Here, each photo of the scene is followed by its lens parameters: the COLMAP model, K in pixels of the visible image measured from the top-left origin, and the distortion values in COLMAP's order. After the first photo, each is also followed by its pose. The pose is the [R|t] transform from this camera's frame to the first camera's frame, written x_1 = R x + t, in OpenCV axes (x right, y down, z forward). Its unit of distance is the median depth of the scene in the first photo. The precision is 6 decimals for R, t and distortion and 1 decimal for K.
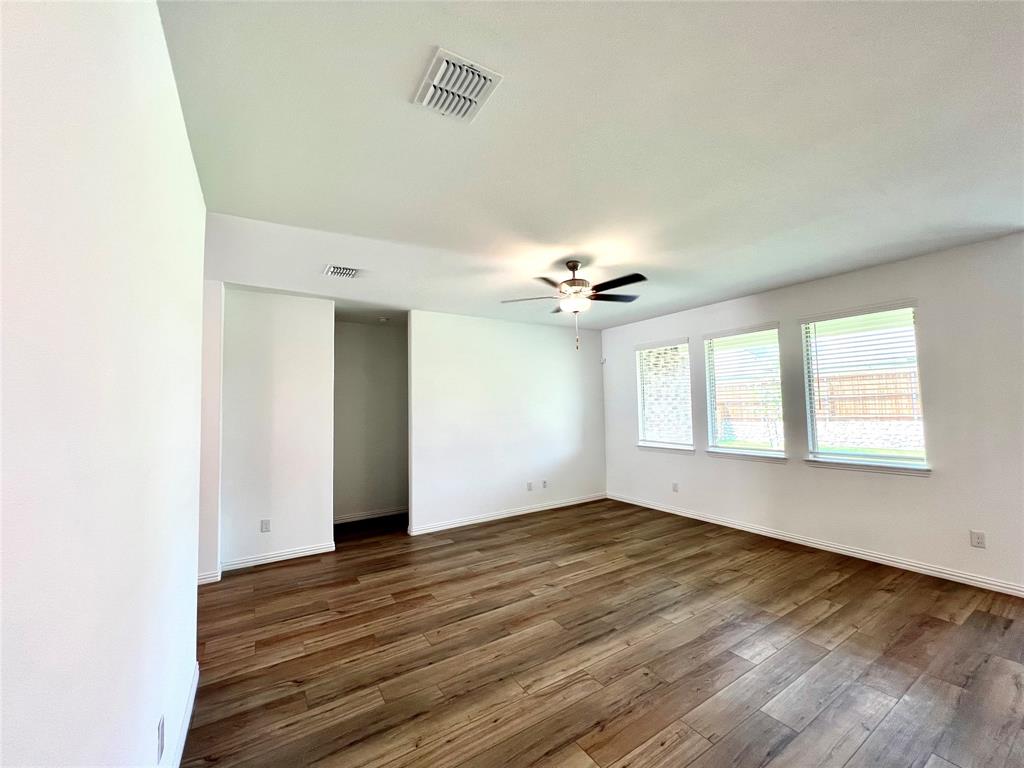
lens RADIAL K [[410.9, 0, 514.4], [0, 410.9, 383.5], [0, 0, 1]] dist [-0.002326, 0.001312]
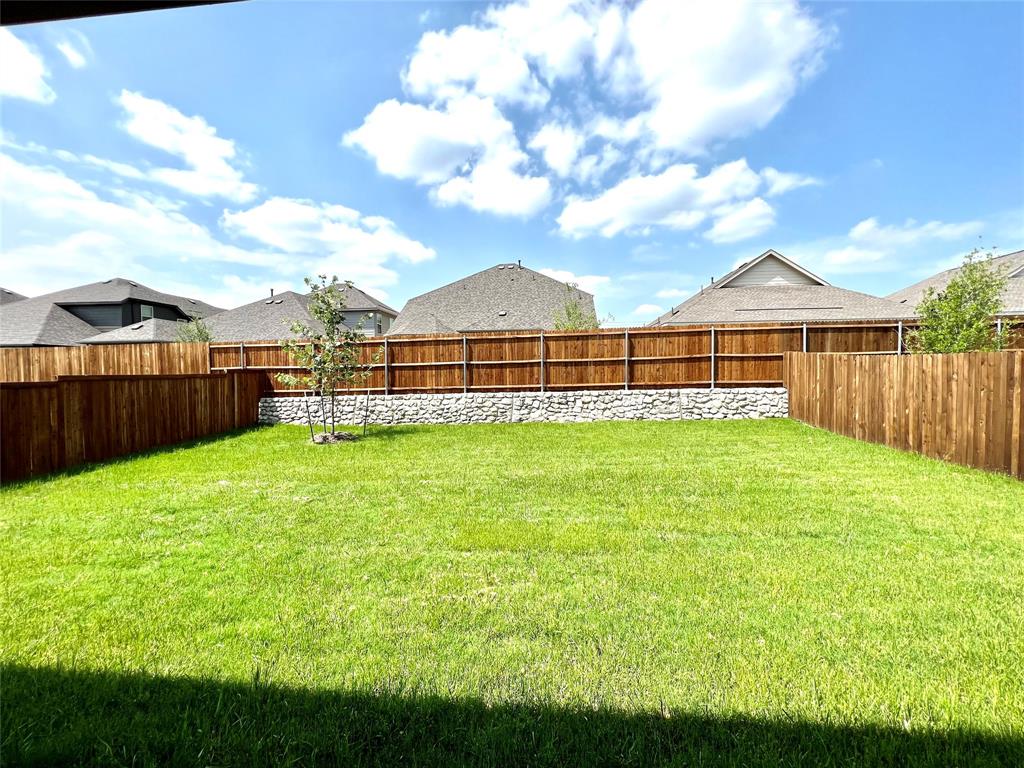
lens RADIAL K [[410.9, 0, 512.0], [0, 410.9, 381.8], [0, 0, 1]] dist [-0.002326, 0.001312]
pose [[0.627707, -0.001476, 0.778448, 1.184877], [-0.051751, 0.997707, 0.043621, 0.076971], [-0.776728, -0.067667, 0.626191, 1.236681]]
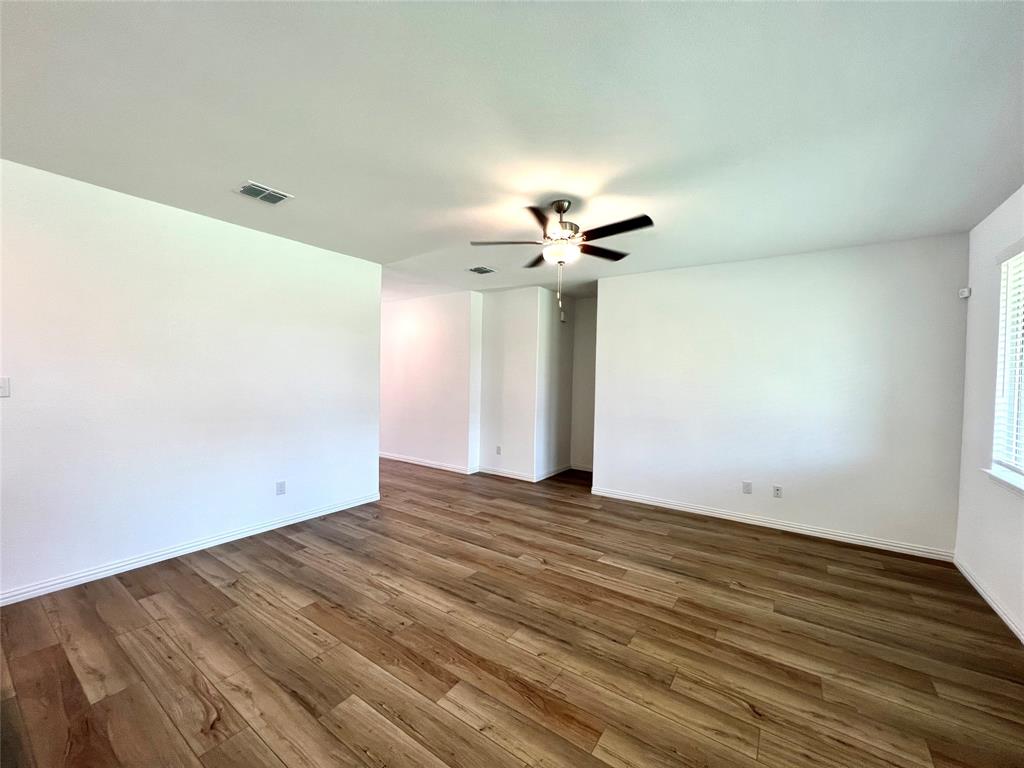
lens RADIAL K [[409.1, 0, 512.7], [0, 409.1, 386.2], [0, 0, 1]] dist [-0.001147, 0.000480]
pose [[0.383790, 0.053365, -0.921877, 0.891361], [0.024798, 0.997373, 0.068059, 0.018516], [0.923087, -0.048982, 0.381459, 0.575924]]
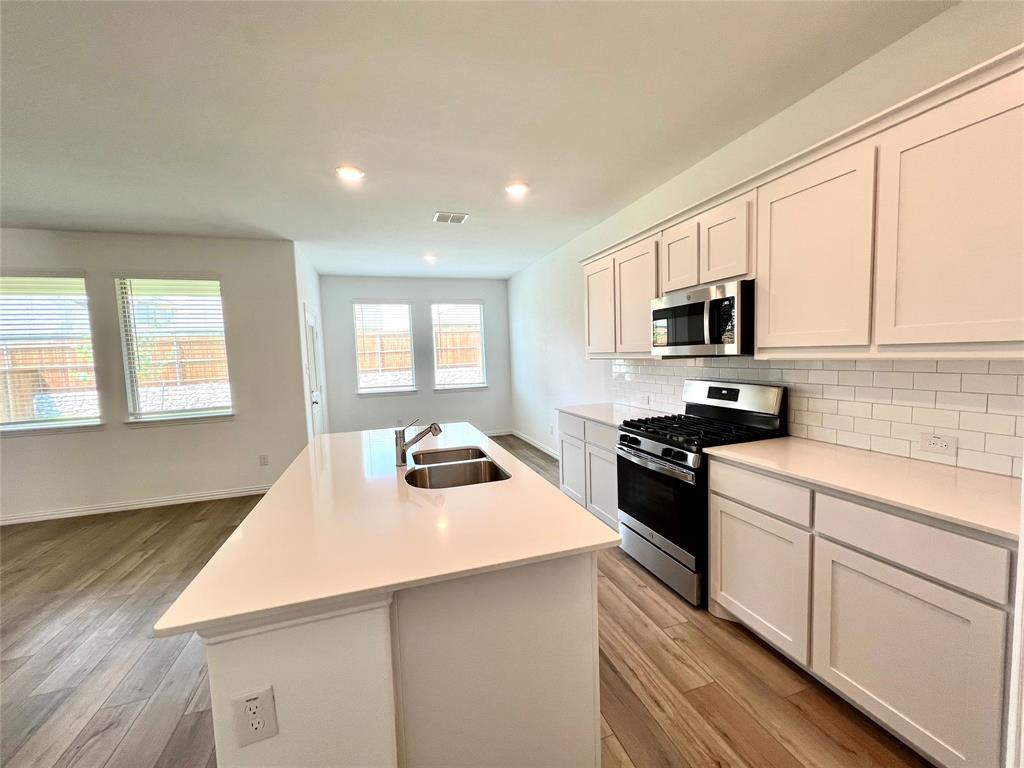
lens RADIAL K [[410.9, 0, 515.7], [0, 410.9, 384.3], [0, 0, 1]] dist [-0.002326, 0.001312]
pose [[0.246480, -0.058073, 0.967406, 0.015554], [-0.025485, 0.997469, 0.066371, 0.011666], [-0.968813, -0.041014, 0.244376, -0.134767]]
